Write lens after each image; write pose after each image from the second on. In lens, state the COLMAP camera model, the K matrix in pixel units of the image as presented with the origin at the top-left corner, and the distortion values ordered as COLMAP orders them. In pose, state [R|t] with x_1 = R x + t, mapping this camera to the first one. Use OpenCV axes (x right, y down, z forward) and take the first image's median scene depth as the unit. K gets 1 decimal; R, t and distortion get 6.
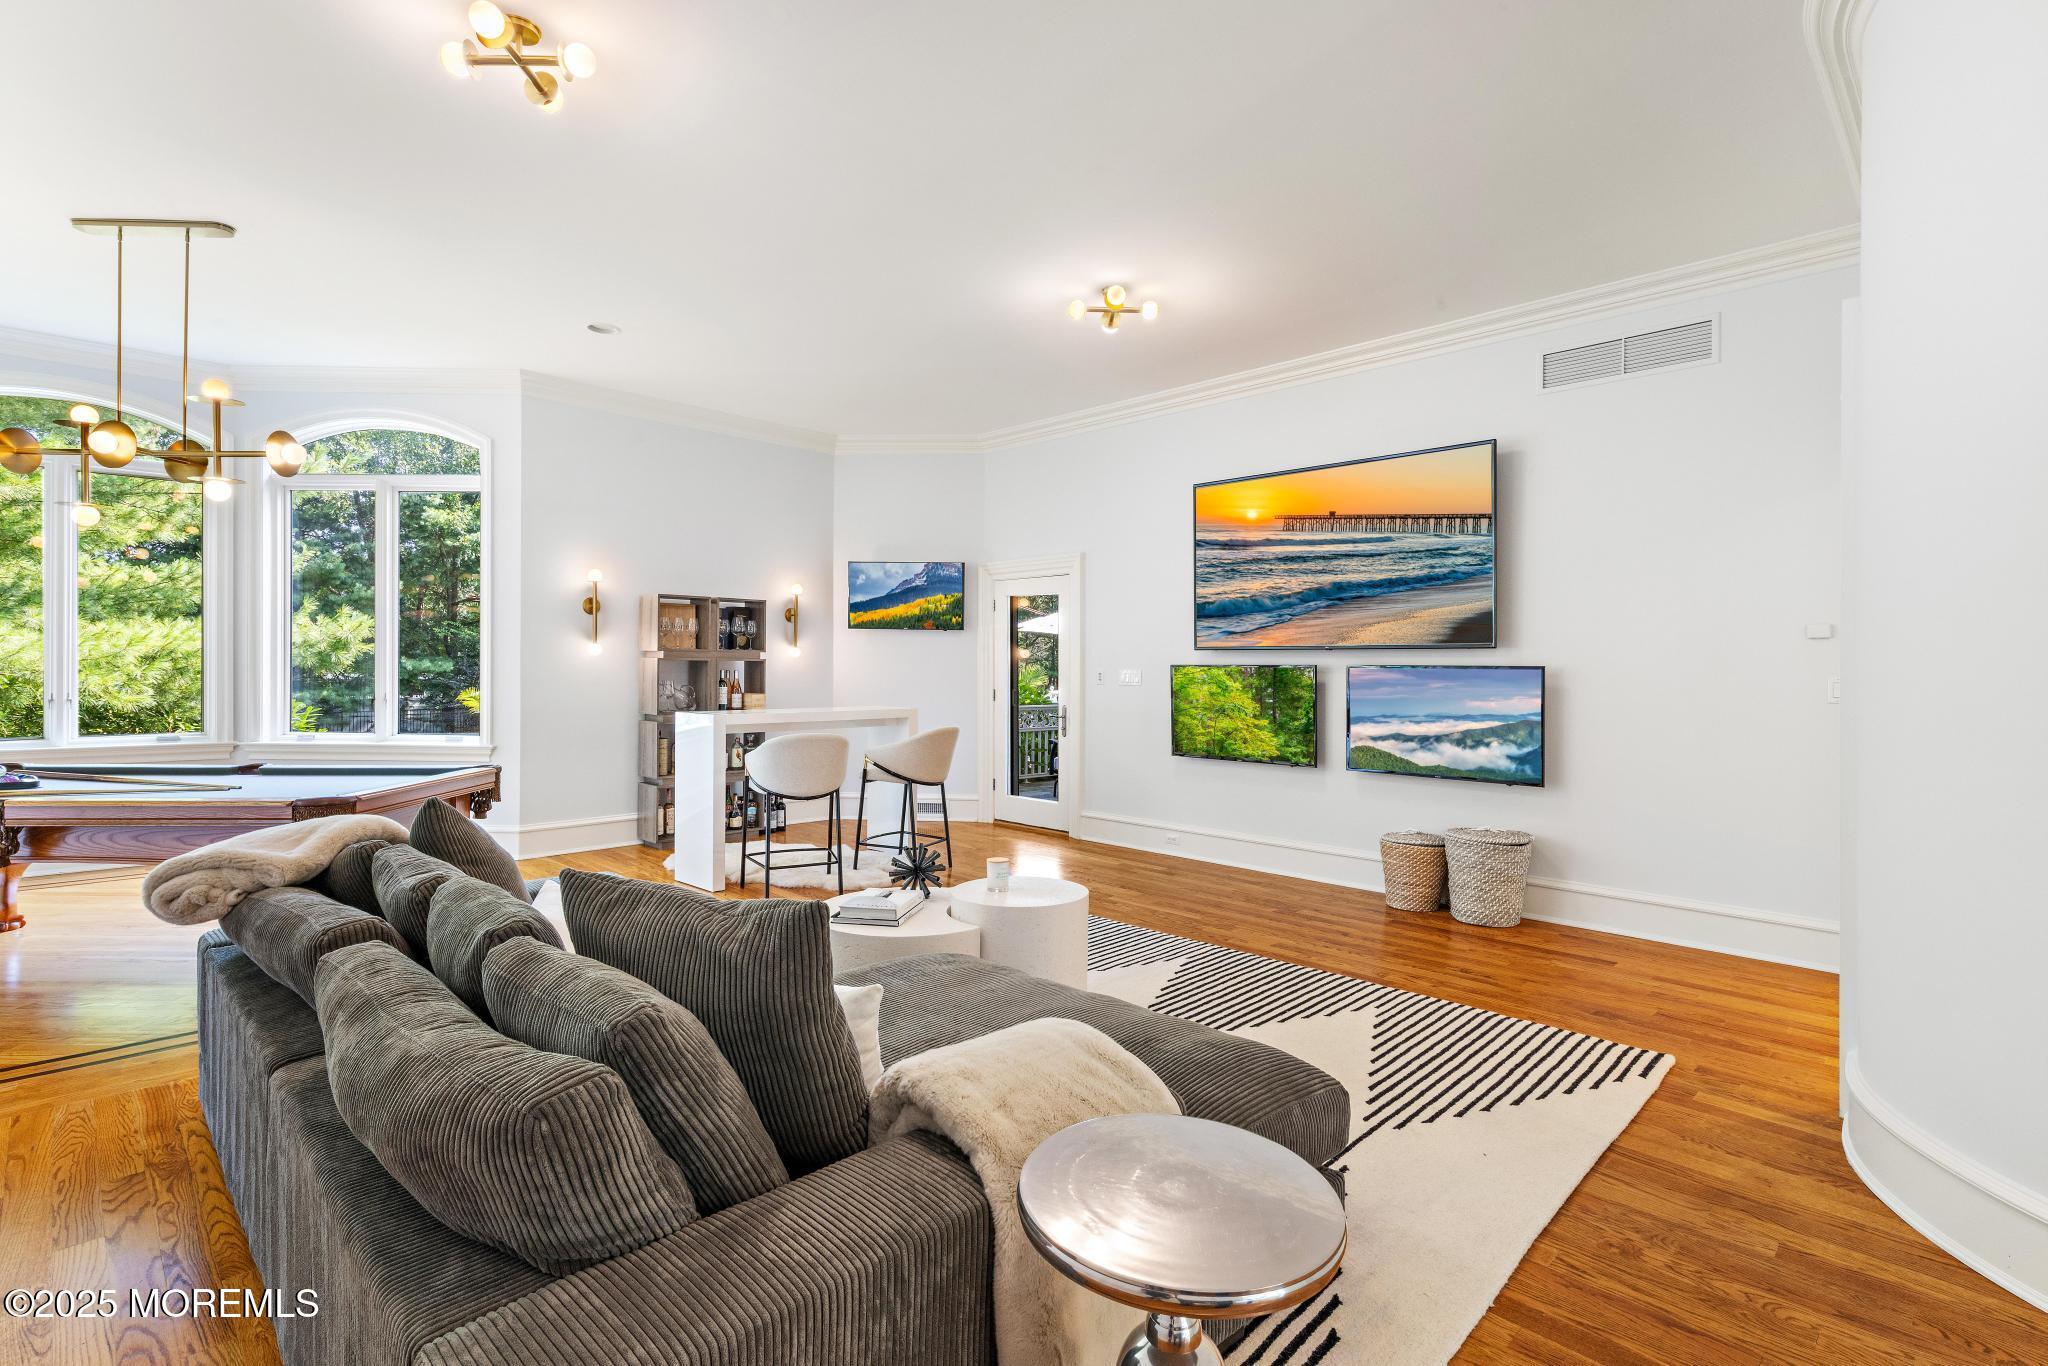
lens RADIAL K [[964.7, 0, 1032.3], [0, 964.7, 675.0], [0, 0, 1]] dist [-0.004861, -0.000376]
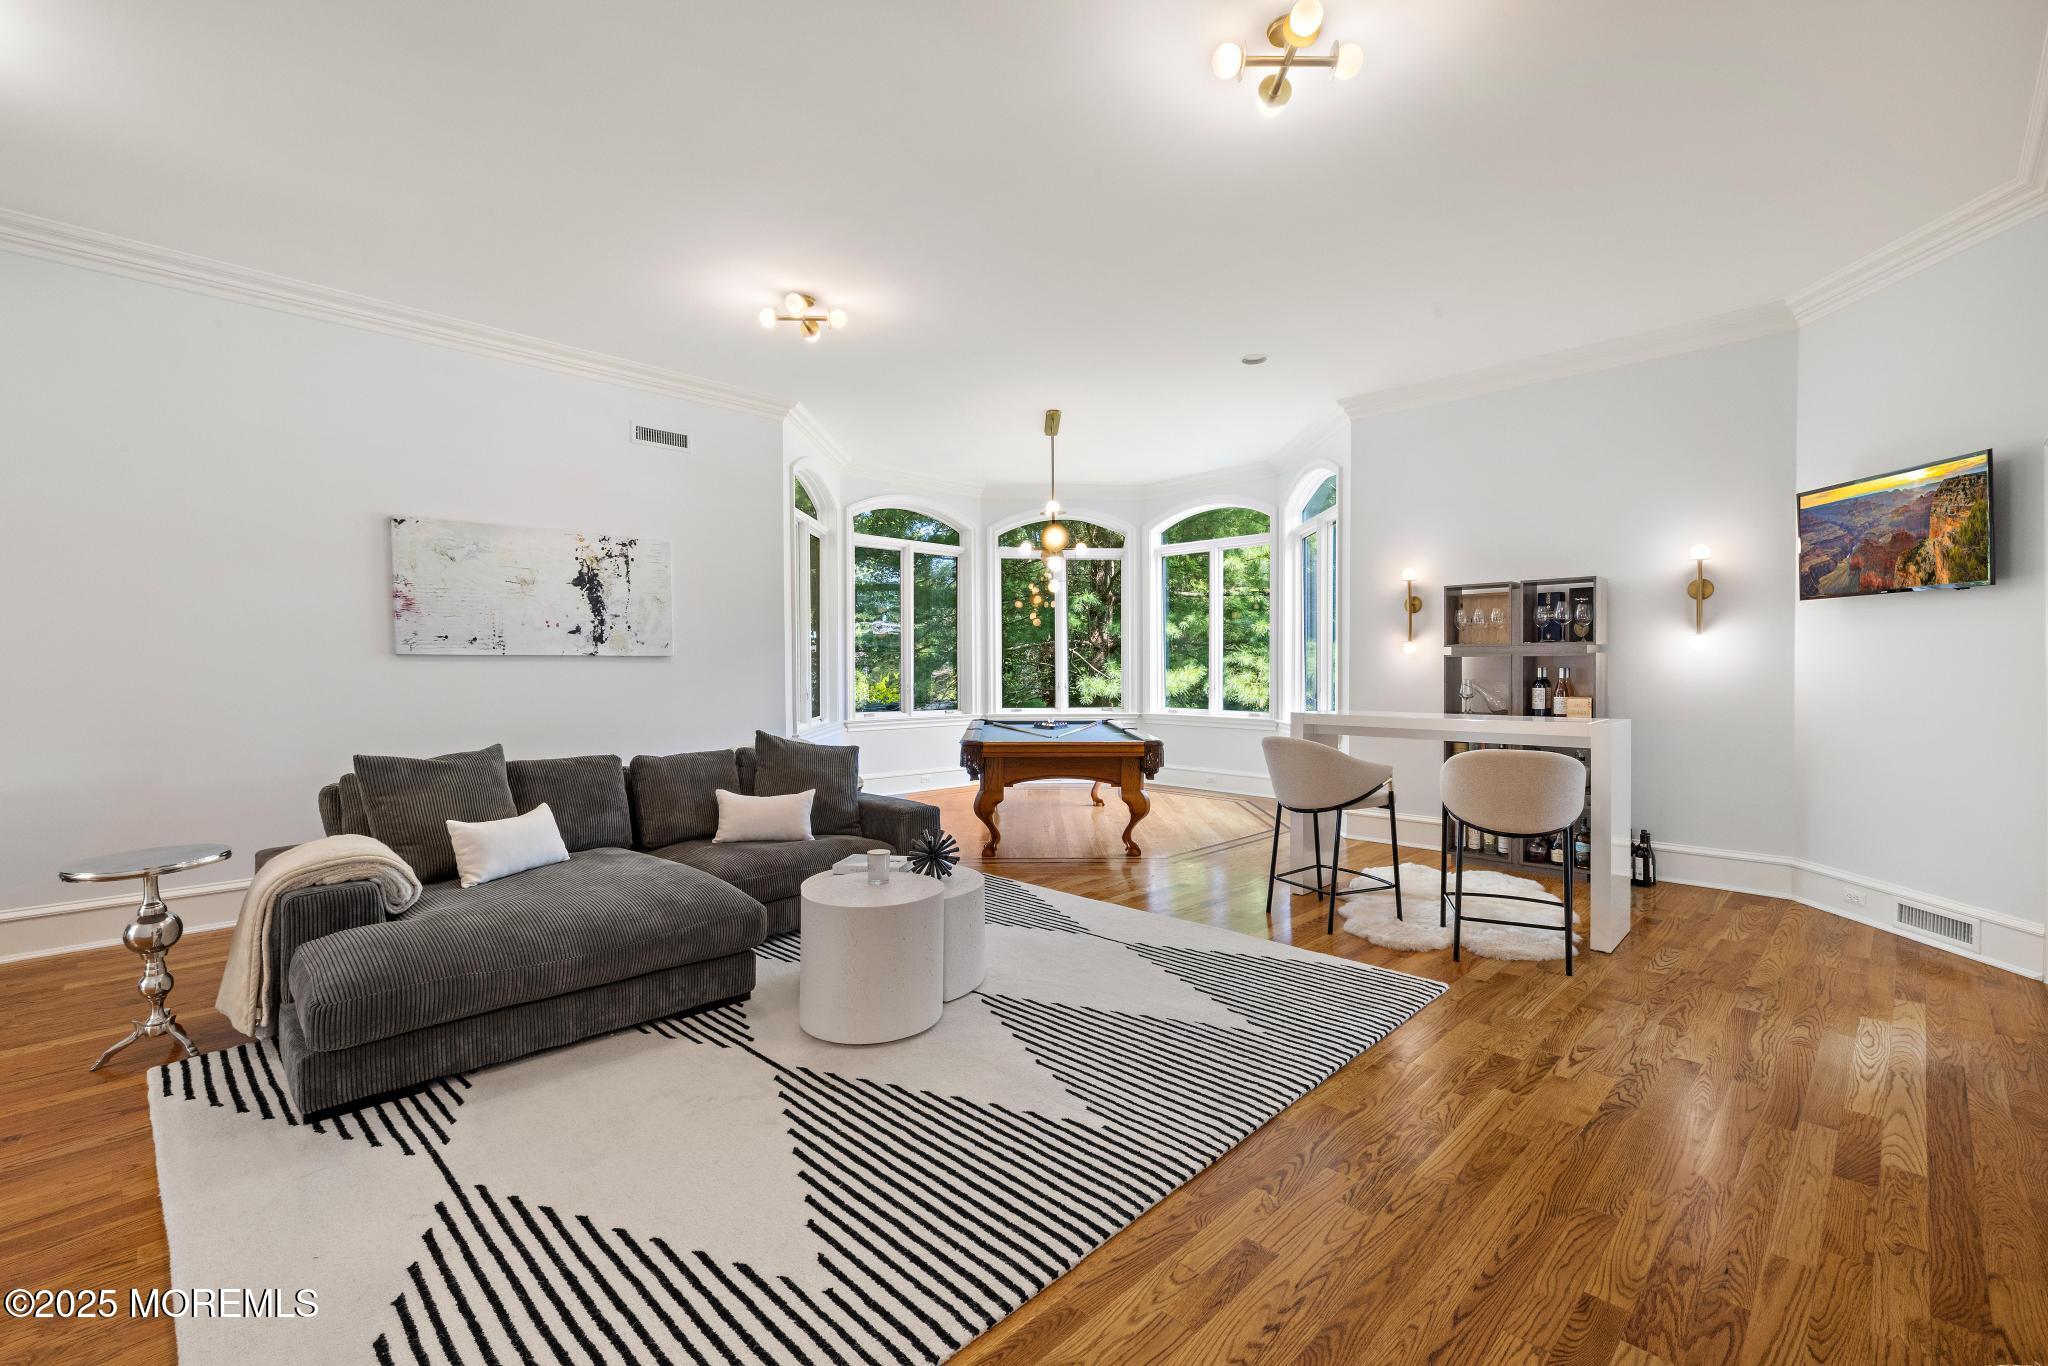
lens RADIAL K [[877.1, 0, 1033.9], [0, 877.1, 675.2], [0, 0, 1]] dist [0.009464, 0.000428]
pose [[0.001352, 0.002144, -0.999997, 0.677226], [-0.004355, 0.999988, 0.002138, 0.003334], [0.999990, 0.004352, 0.001362, 0.893034]]
